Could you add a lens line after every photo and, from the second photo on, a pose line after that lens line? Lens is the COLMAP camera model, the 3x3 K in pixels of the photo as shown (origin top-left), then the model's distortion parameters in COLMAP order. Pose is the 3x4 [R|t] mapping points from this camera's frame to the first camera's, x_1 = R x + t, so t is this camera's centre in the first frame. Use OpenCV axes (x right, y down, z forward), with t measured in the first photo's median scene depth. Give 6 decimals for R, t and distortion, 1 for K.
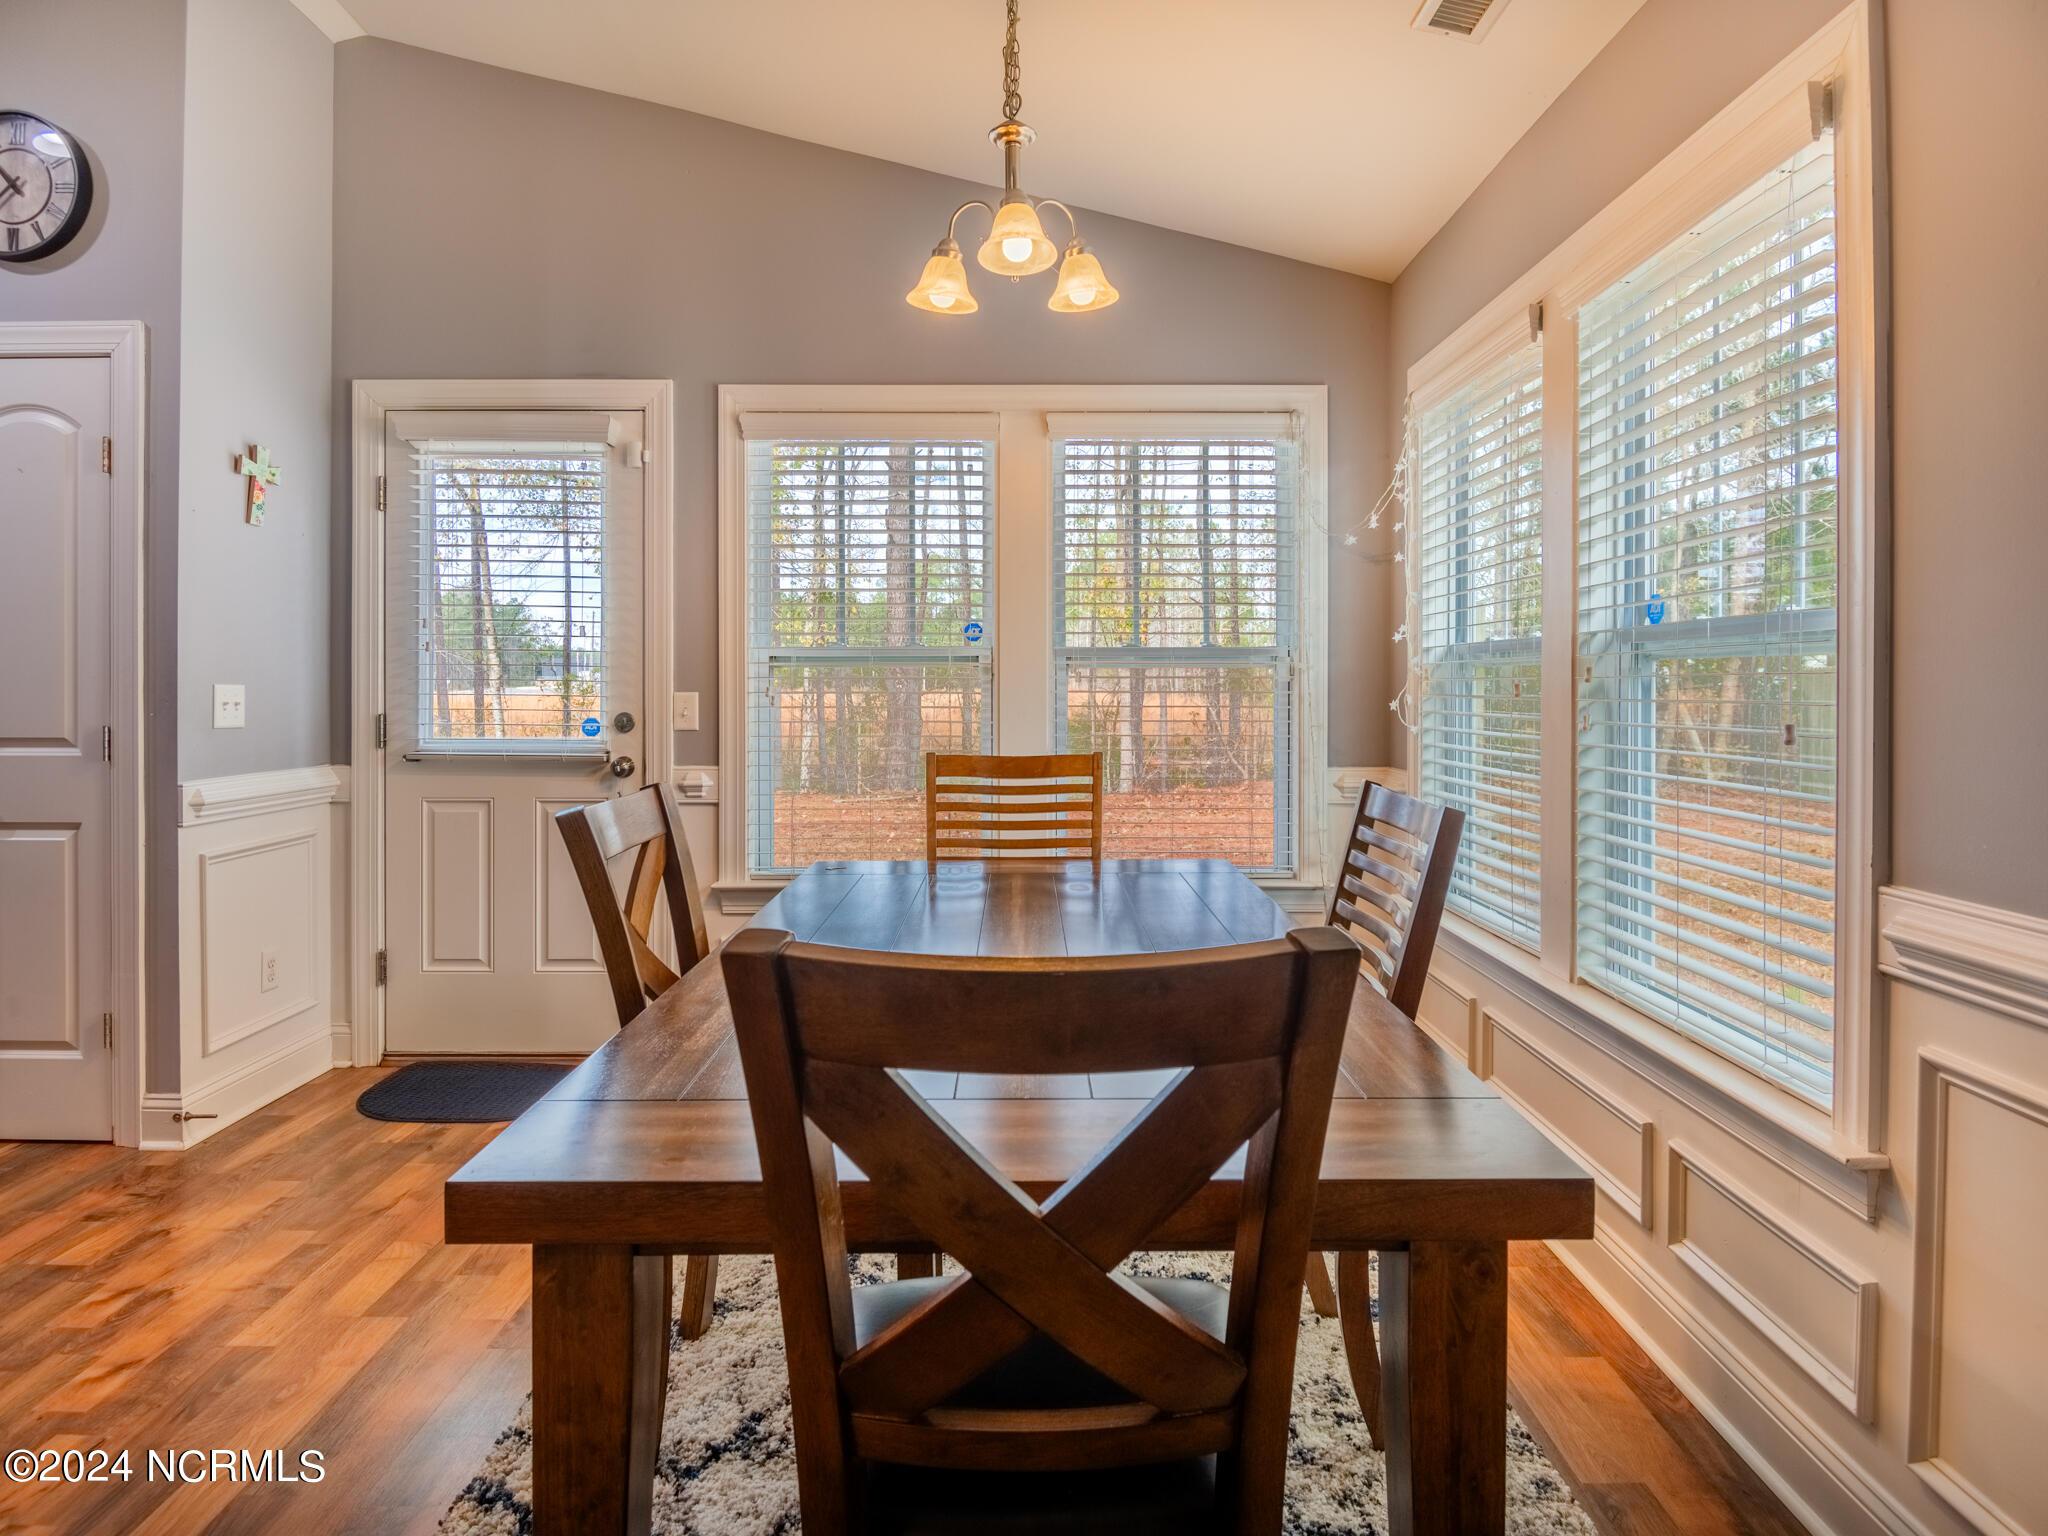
lens RADIAL K [[1181.8, 0, 1023.4], [0, 1181.8, 692.2], [0, 0, 1]] dist [0.001873, -0.014331]
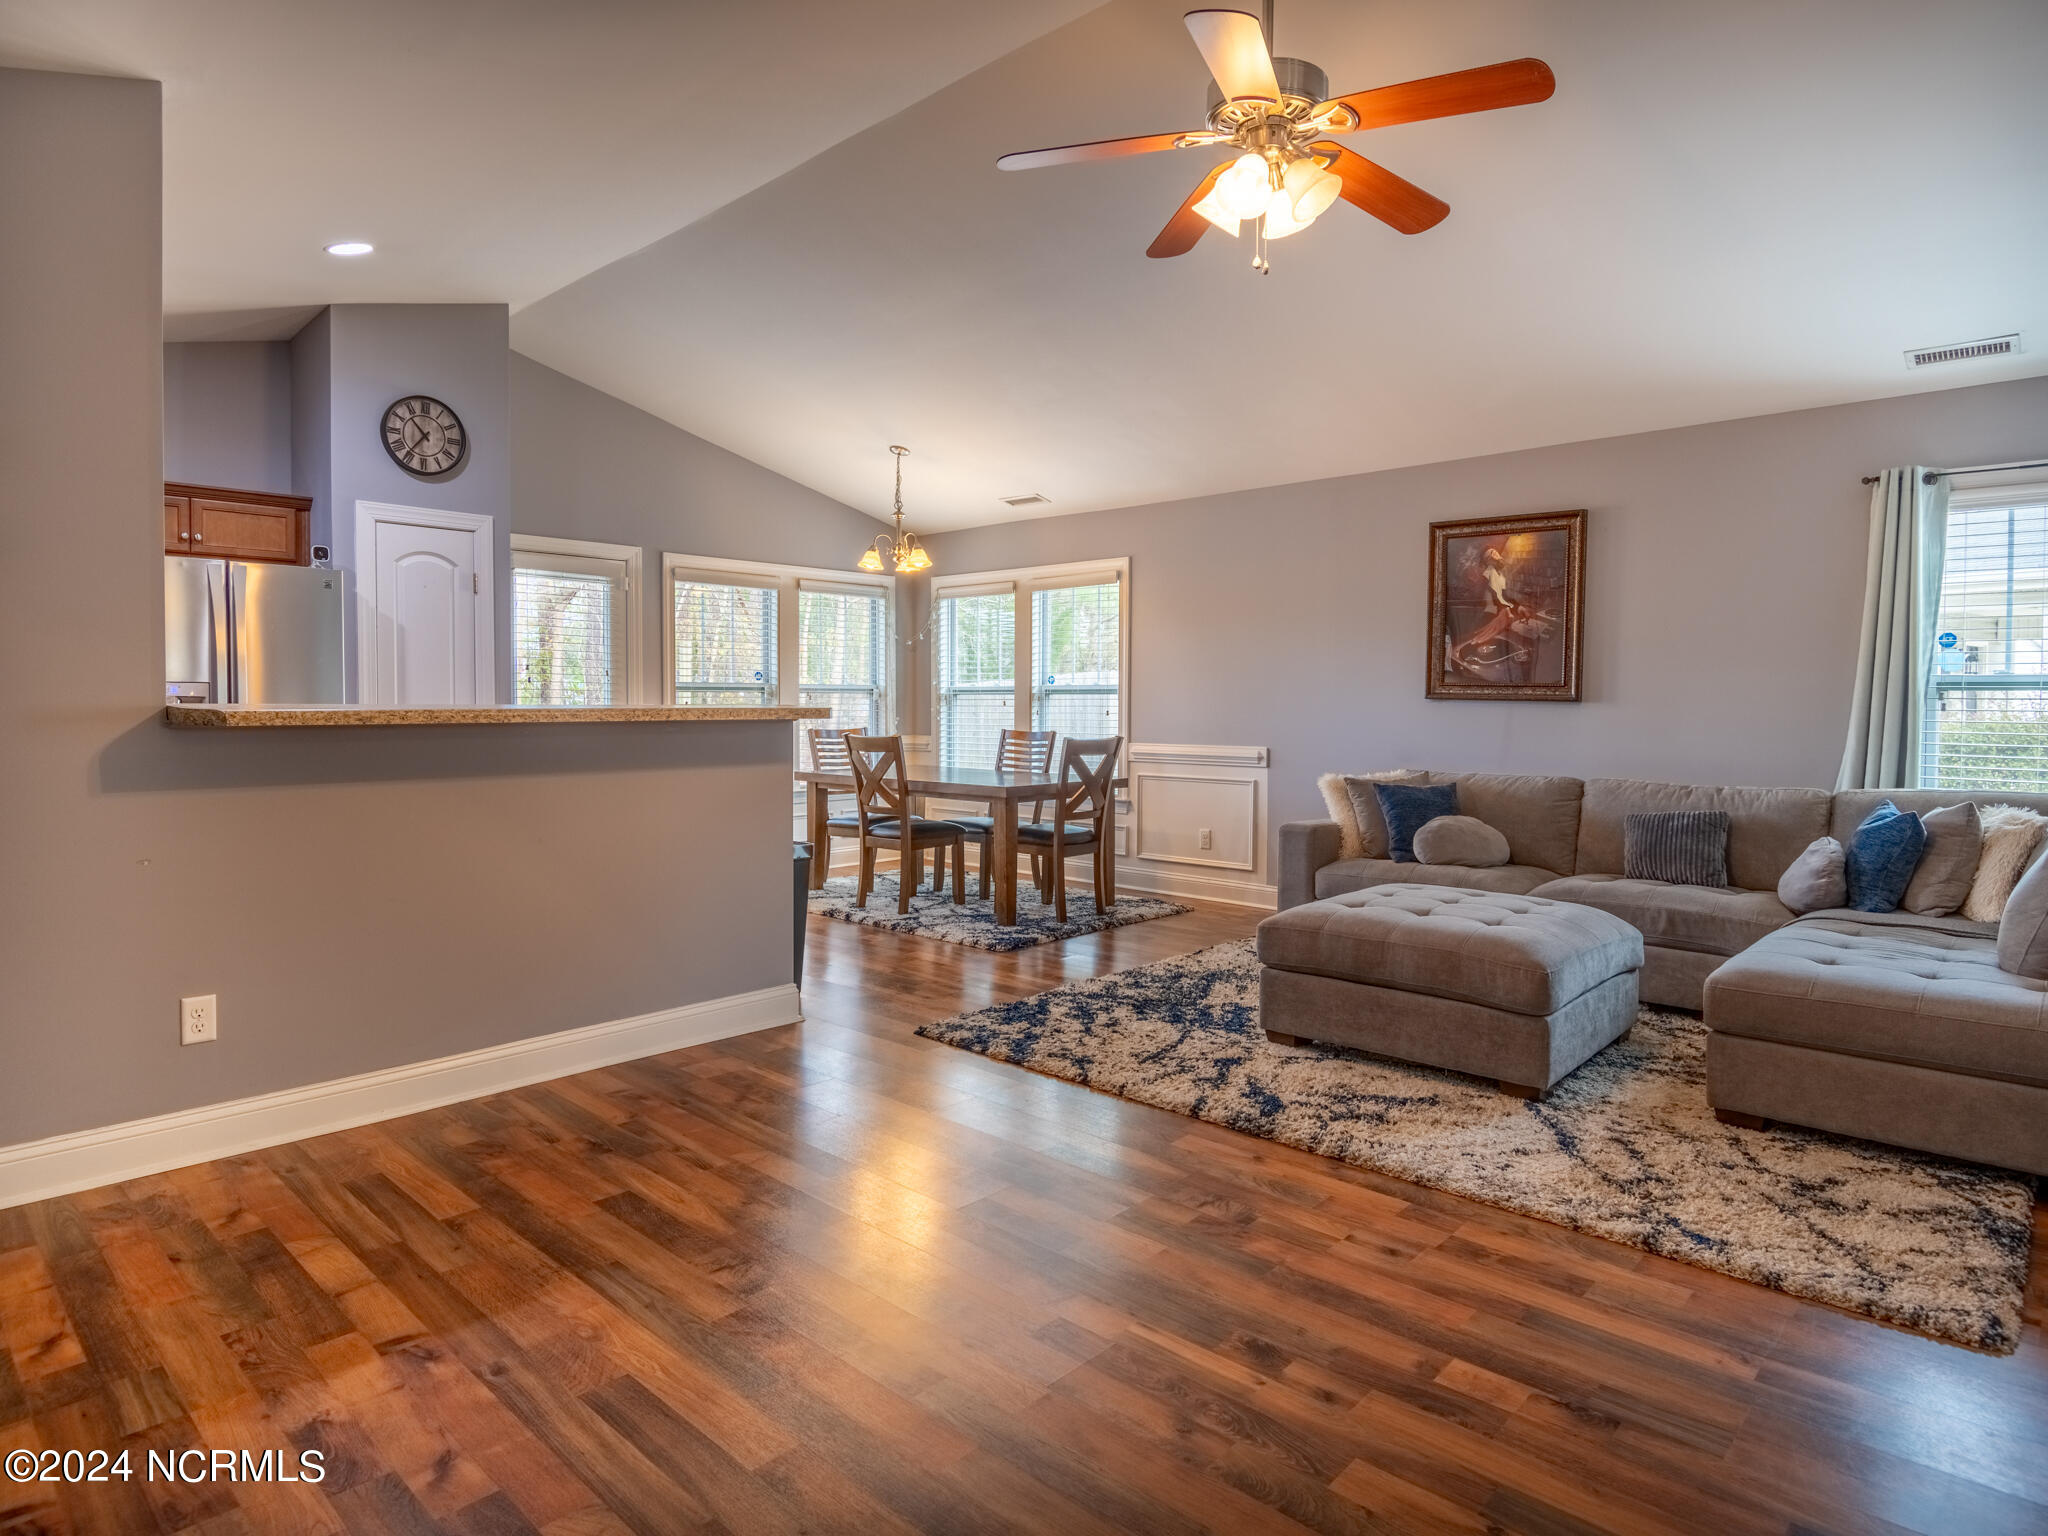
lens RADIAL K [[1181.8, 0, 1023.4], [0, 1181.8, 692.2], [0, 0, 1]] dist [0.001873, -0.014331]
pose [[0.690597, 0.009101, 0.723183, -1.582772], [-0.001546, 0.999937, -0.011108, 0.005266], [-0.723238, 0.006554, 0.690568, -1.049036]]
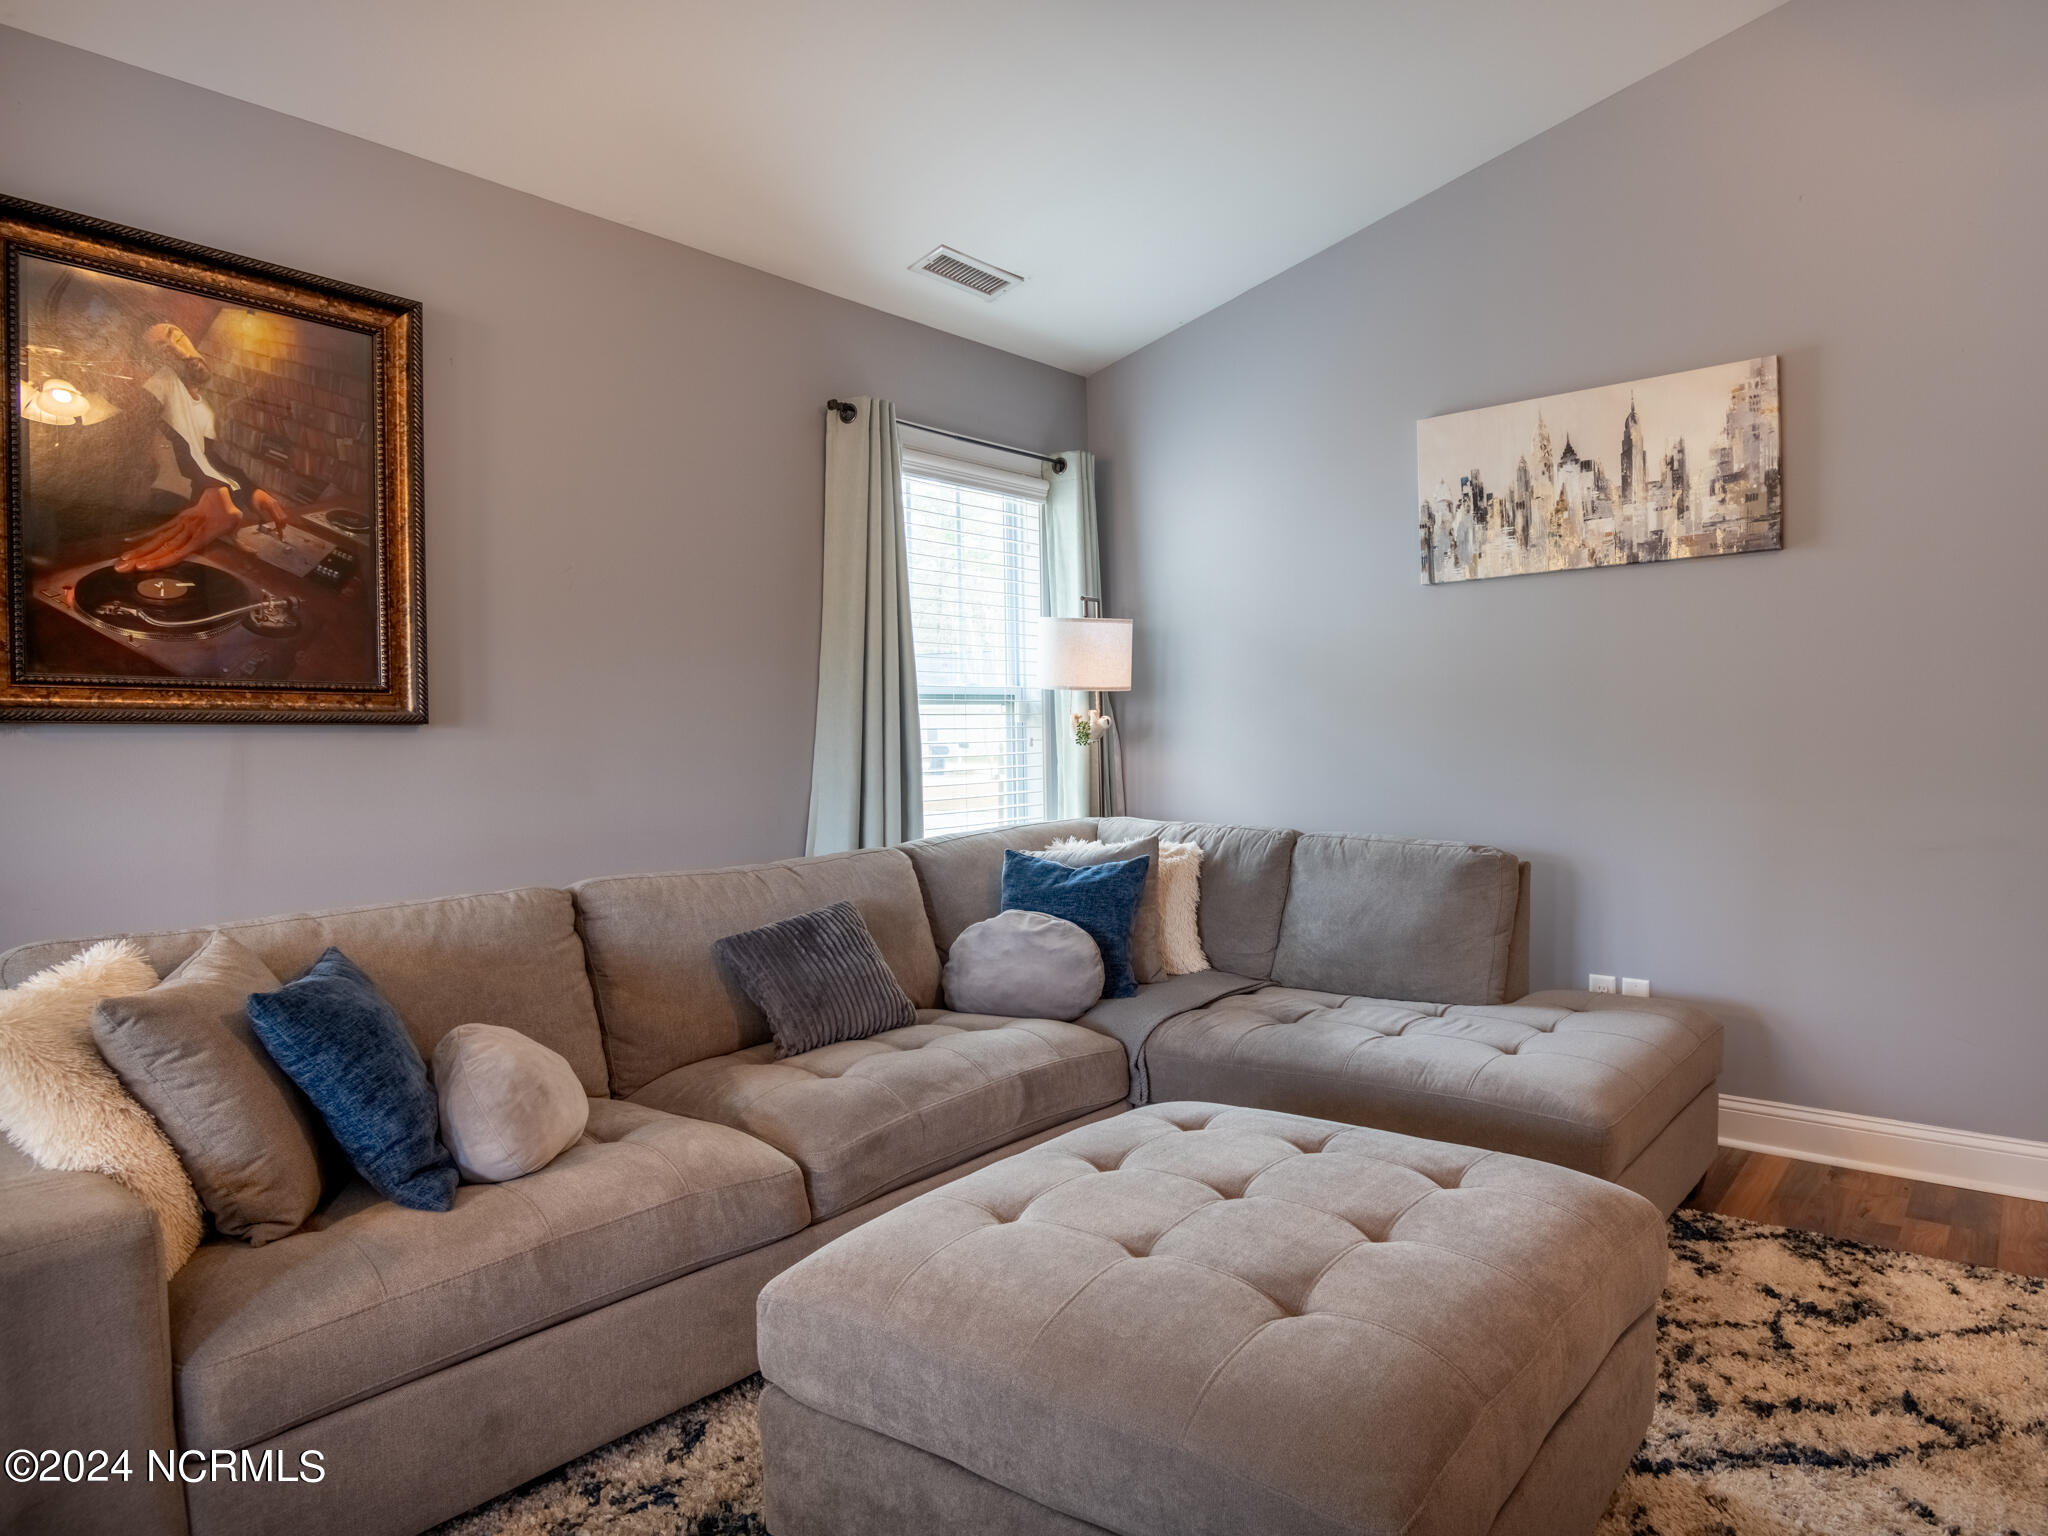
lens RADIAL K [[1253.7, 0, 1174.8], [0, 1253.7, 765.0], [0, 0, 1]] dist [-0.000040, -0.019551]
pose [[-0.819489, -0.006116, 0.573062, -0.586200], [0.016431, 0.999281, 0.034162, 0.004627], [-0.572859, 0.037411, -0.818800, 0.033438]]
